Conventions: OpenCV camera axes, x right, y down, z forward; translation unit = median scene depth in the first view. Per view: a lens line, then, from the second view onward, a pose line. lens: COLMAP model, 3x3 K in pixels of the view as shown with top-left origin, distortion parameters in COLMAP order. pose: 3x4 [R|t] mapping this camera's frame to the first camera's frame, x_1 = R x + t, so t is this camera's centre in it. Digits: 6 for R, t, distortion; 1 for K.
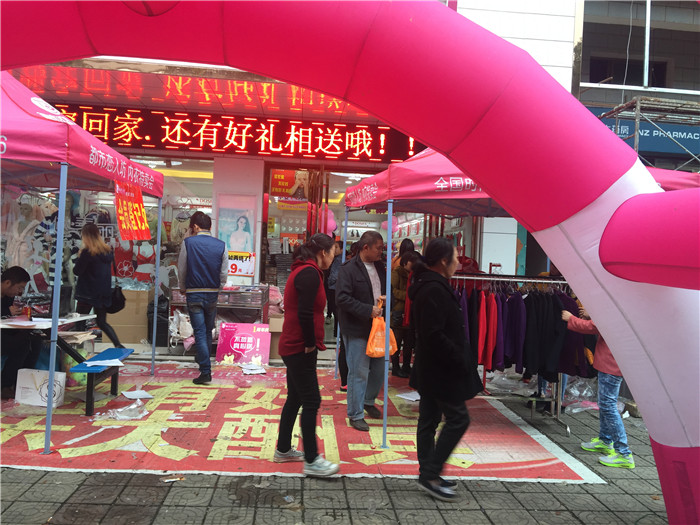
lens RADIAL K [[586.6, 0, 348.7], [0, 586.6, 257.4], [0, 0, 1]] dist [0.052383, -0.094752]
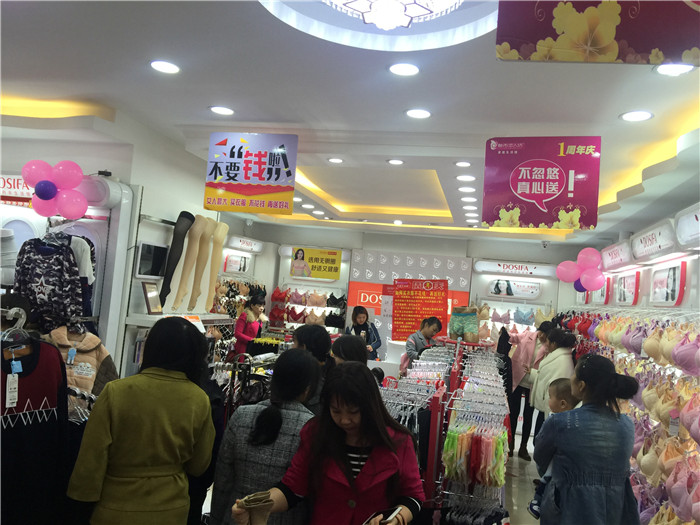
lens RADIAL K [[586.6, 0, 350.5], [0, 586.6, 262.0], [0, 0, 1]] dist [0.052383, -0.094752]
pose [[0.952567, 0.026305, -0.303191, 0.089411], [-0.047537, 0.996890, -0.062861, -0.060780], [0.300594, 0.074292, 0.950854, 1.186707]]
